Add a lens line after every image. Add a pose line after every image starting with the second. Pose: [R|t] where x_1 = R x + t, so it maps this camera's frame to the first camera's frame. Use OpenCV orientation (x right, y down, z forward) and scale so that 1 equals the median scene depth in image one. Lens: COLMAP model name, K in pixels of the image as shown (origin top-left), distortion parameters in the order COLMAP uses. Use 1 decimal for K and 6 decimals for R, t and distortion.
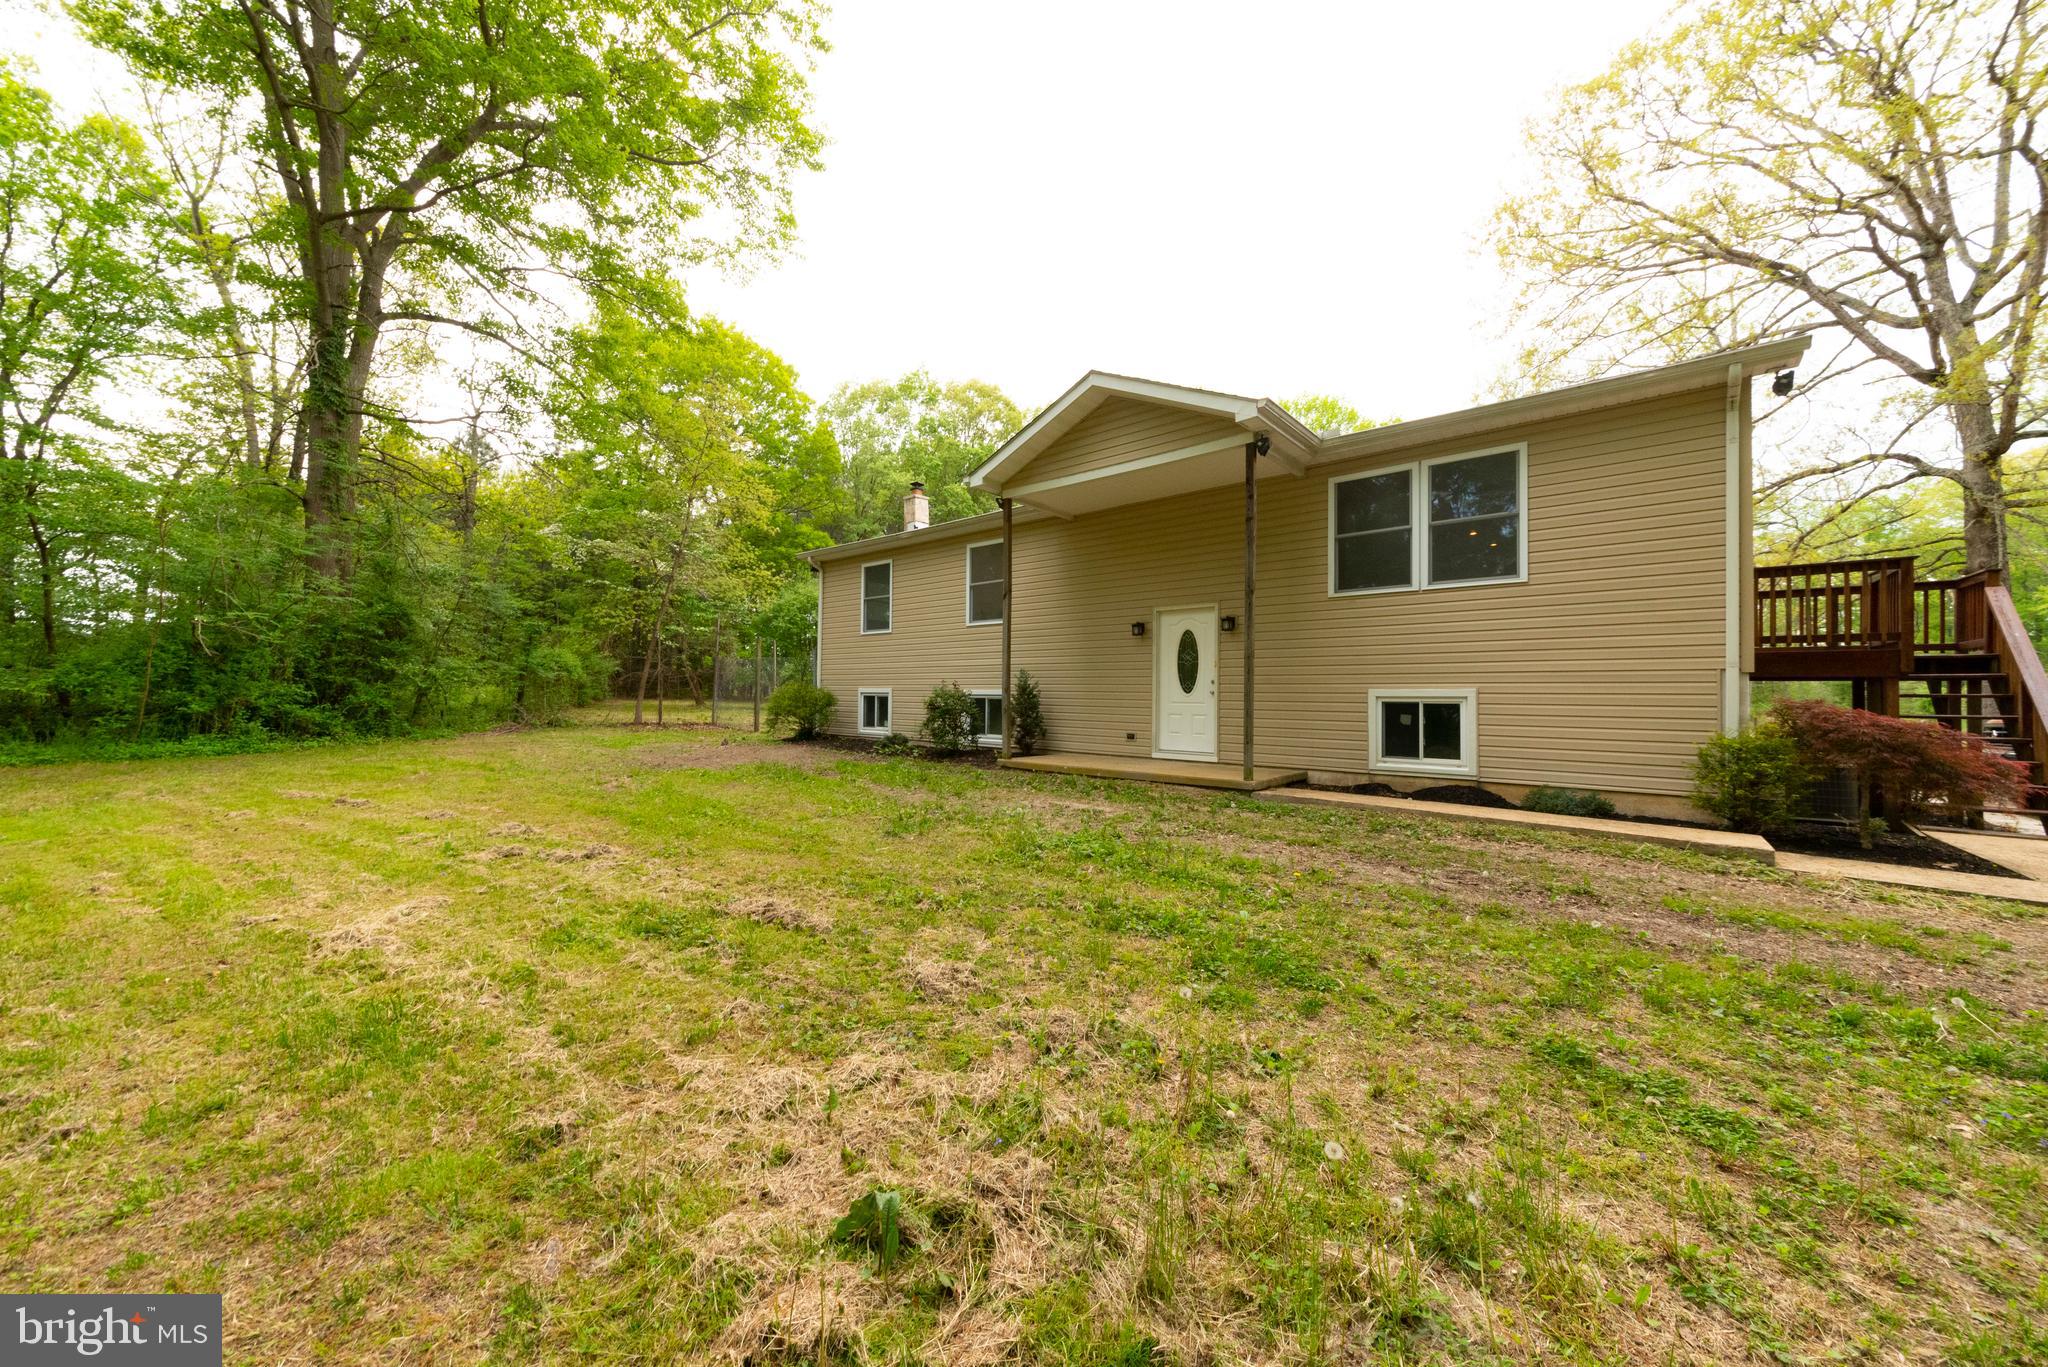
lens RADIAL K [[728.2, 0, 1014.3], [0, 728.2, 679.7], [0, 0, 1]] dist [-0.001865, 0.001834]
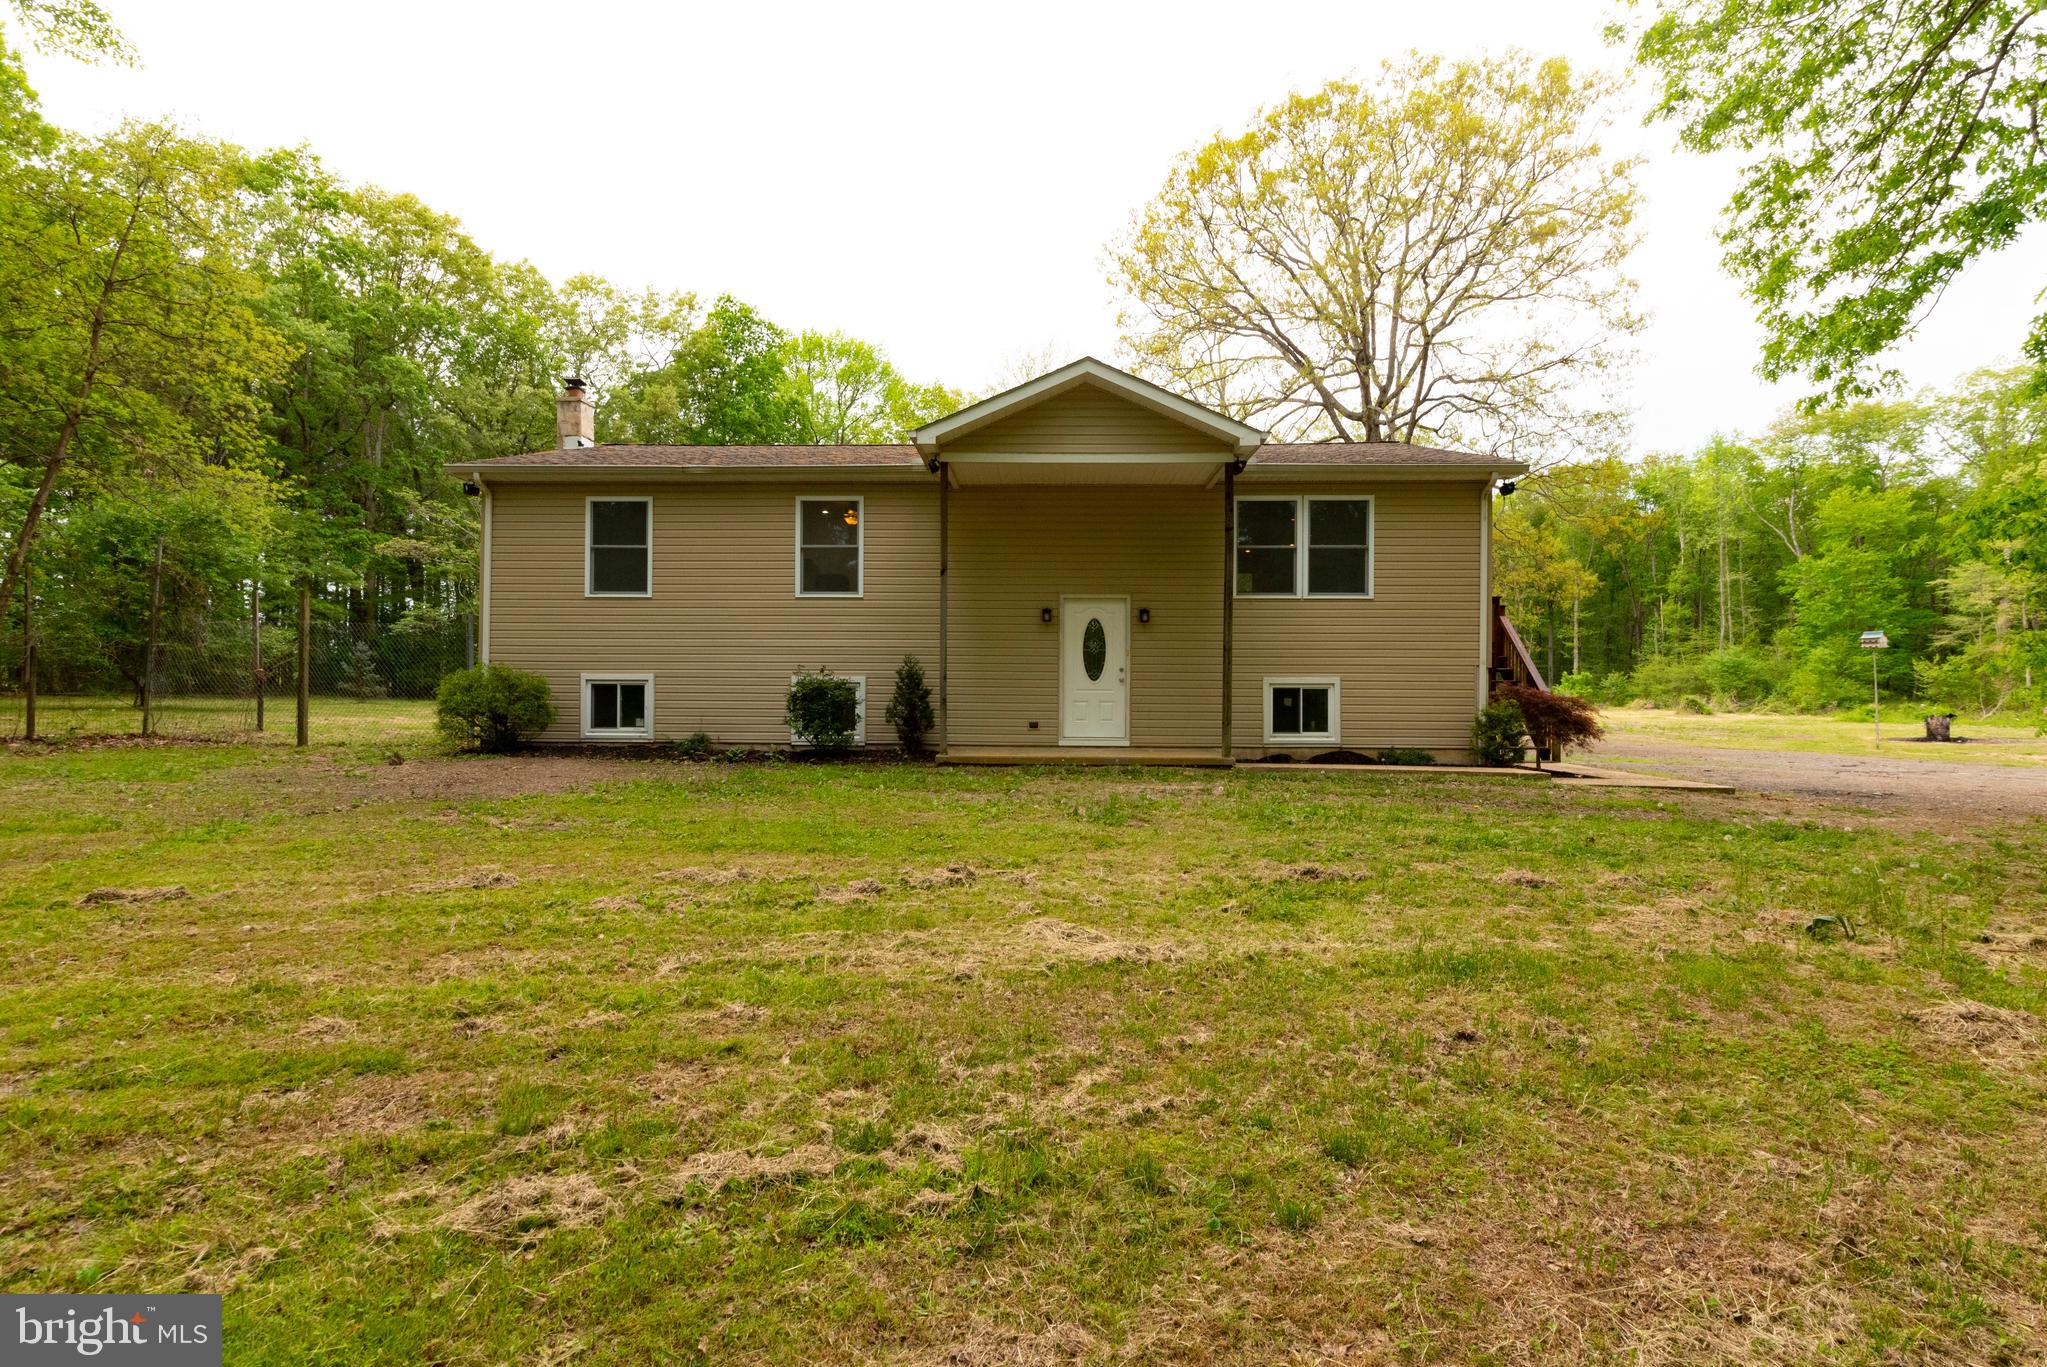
lens RADIAL K [[899.5, 0, 1026.7], [0, 899.5, 685.3], [0, 0, 1]] dist [-0.003219, -0.000480]
pose [[0.770776, -0.006156, 0.637077, -0.736631], [-0.012307, 0.999623, 0.024549, -0.005707], [-0.636987, -0.026762, 0.770409, 0.096682]]
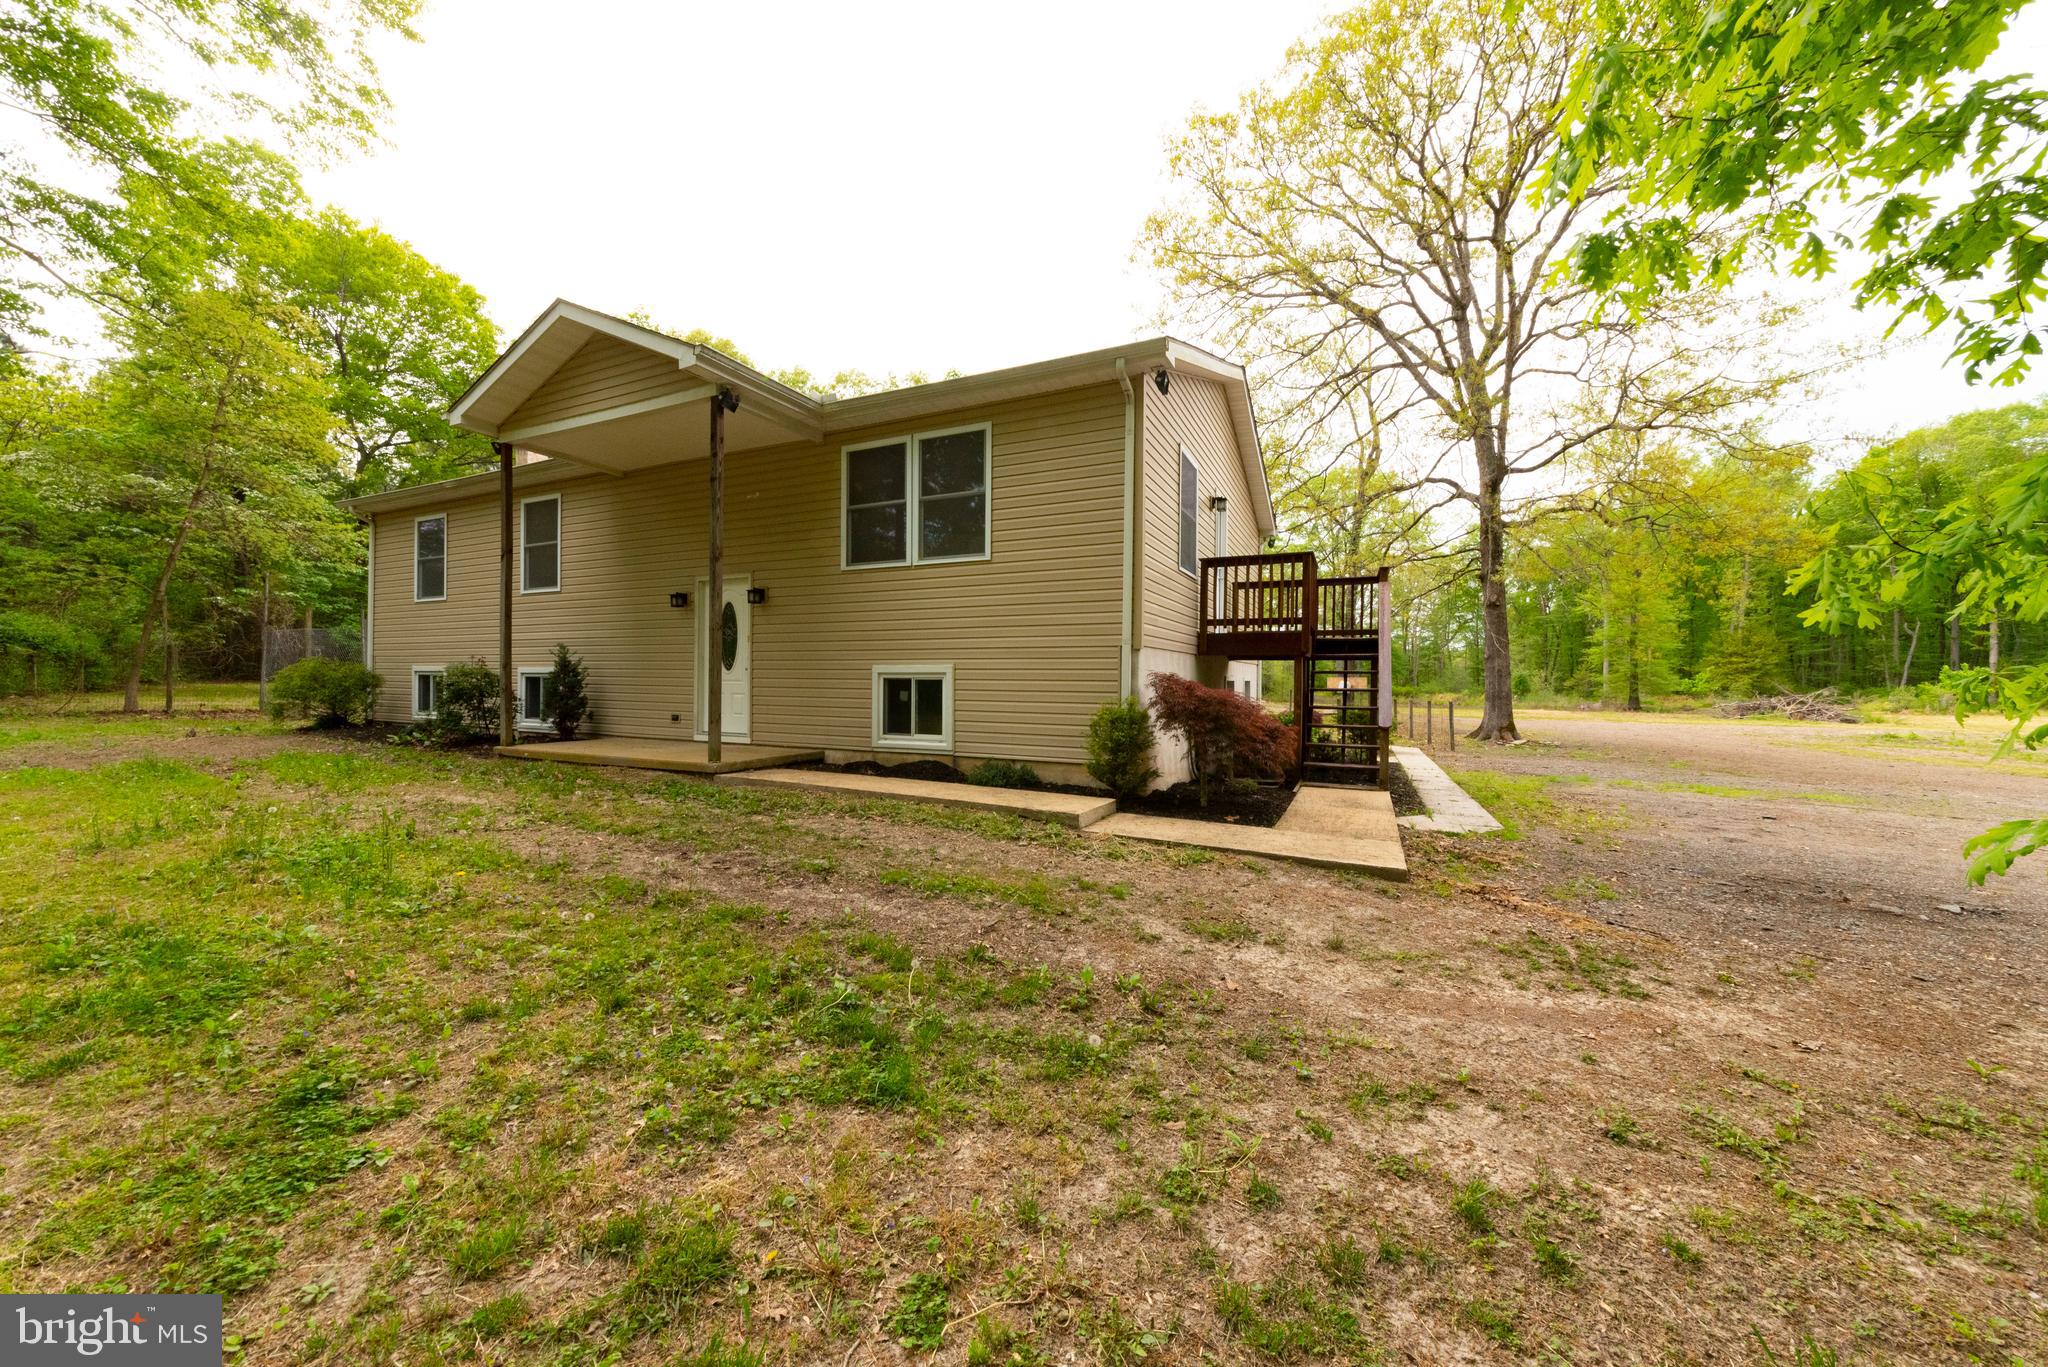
lens RADIAL K [[728.2, 0, 1015.6], [0, 728.2, 682.4], [0, 0, 1]] dist [-0.001865, 0.001834]
pose [[0.963210, -0.003239, 0.268731, 0.393724], [-0.004243, 0.999619, 0.027257, 0.008043], [-0.268717, -0.027394, 0.962830, 0.002428]]
